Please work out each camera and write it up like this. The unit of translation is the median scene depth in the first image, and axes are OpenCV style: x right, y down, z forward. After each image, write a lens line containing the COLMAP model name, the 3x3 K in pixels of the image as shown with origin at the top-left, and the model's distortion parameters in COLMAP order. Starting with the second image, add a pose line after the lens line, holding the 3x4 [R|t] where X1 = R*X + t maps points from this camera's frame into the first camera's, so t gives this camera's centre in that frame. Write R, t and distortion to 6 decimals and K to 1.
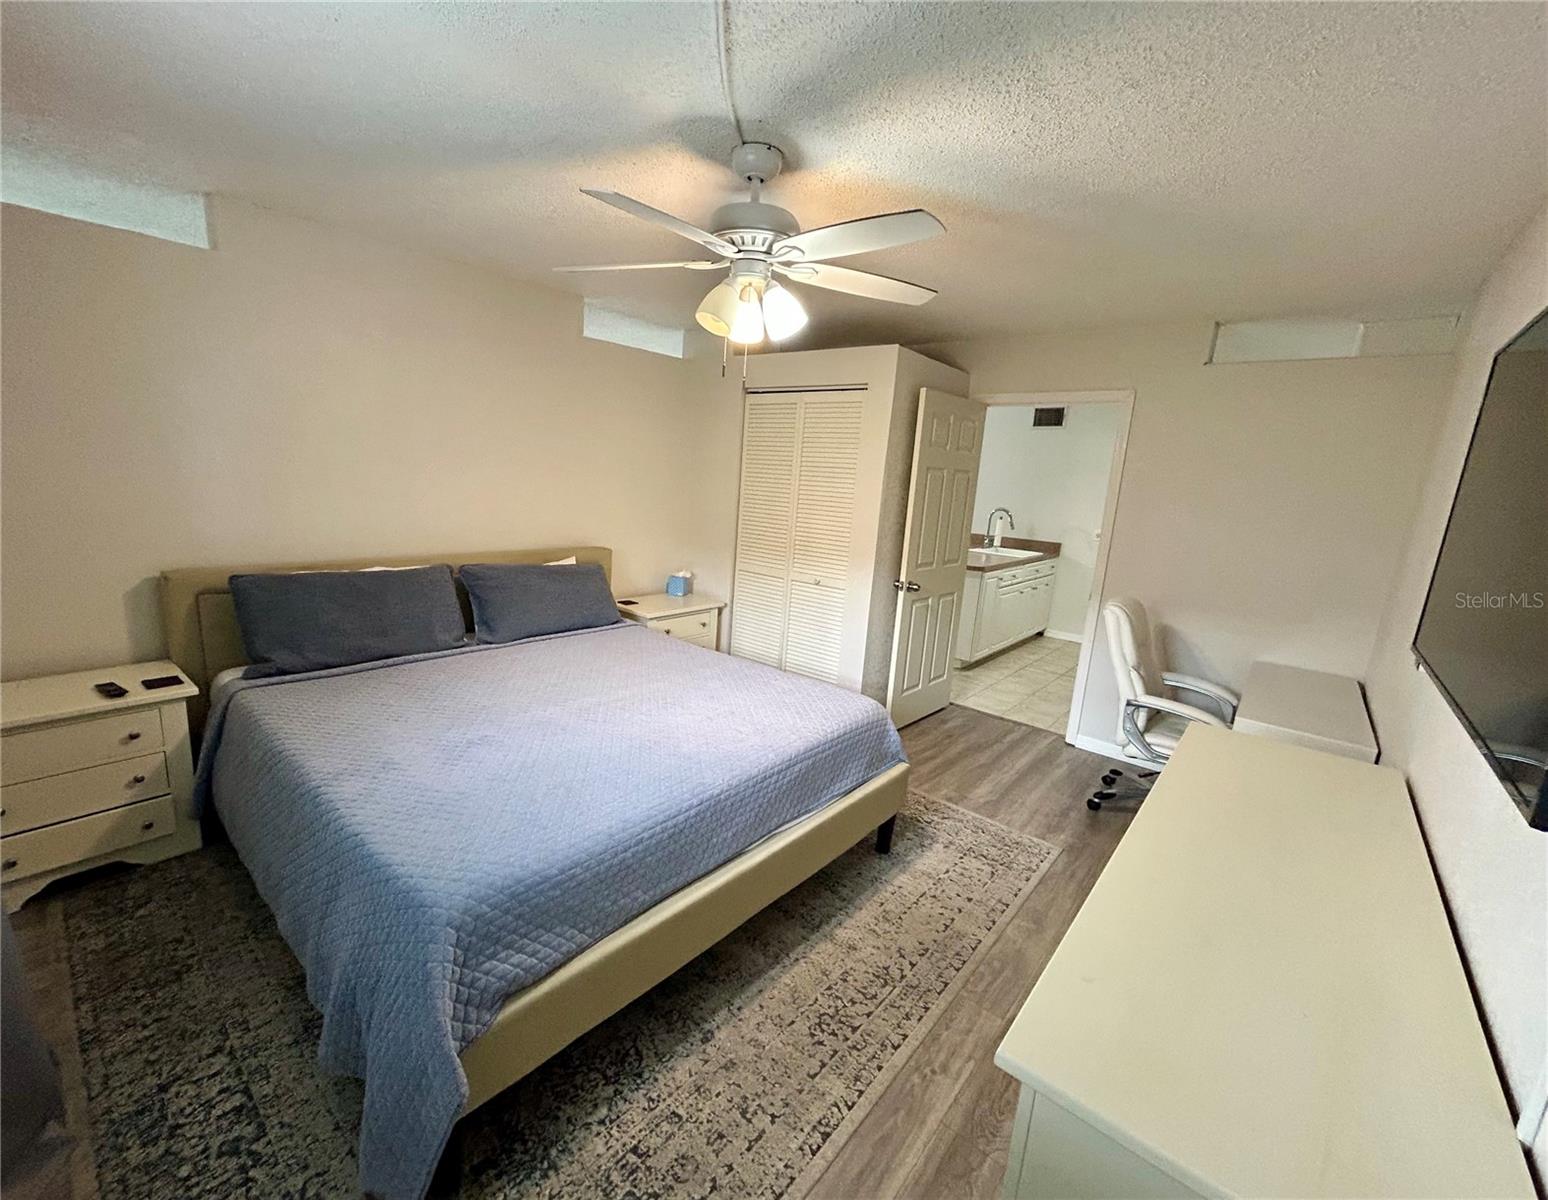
lens RADIAL K [[642.0, 0, 768.6], [0, 642.0, 601.8], [0, 0, 1]] dist [0.000040, 0.000001]
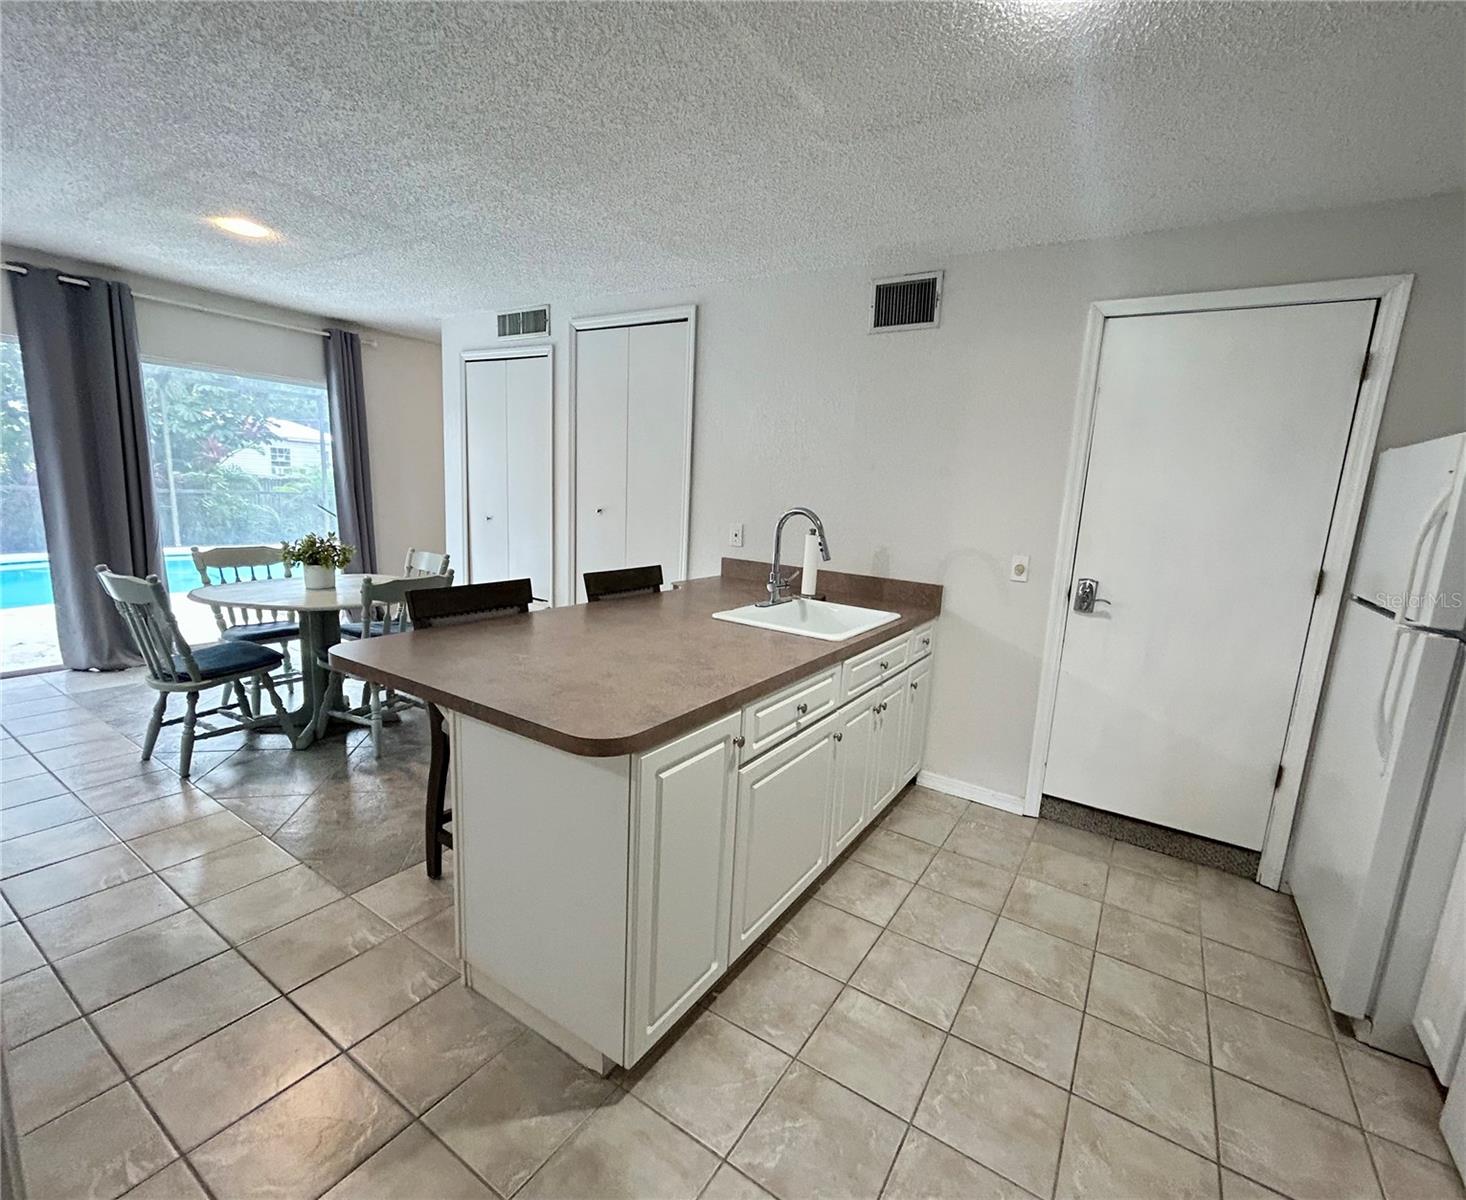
lens RADIAL K [[672.5, 0, 738.9], [0, 672.5, 604.5], [0, 0, 1]] dist [0.005002, 0.000393]
pose [[0.994525, -0.038520, 0.097140, 0.269307], [0.039629, 0.999169, -0.009516, -0.078757], [-0.096693, 0.013313, 0.995225, 0.552241]]
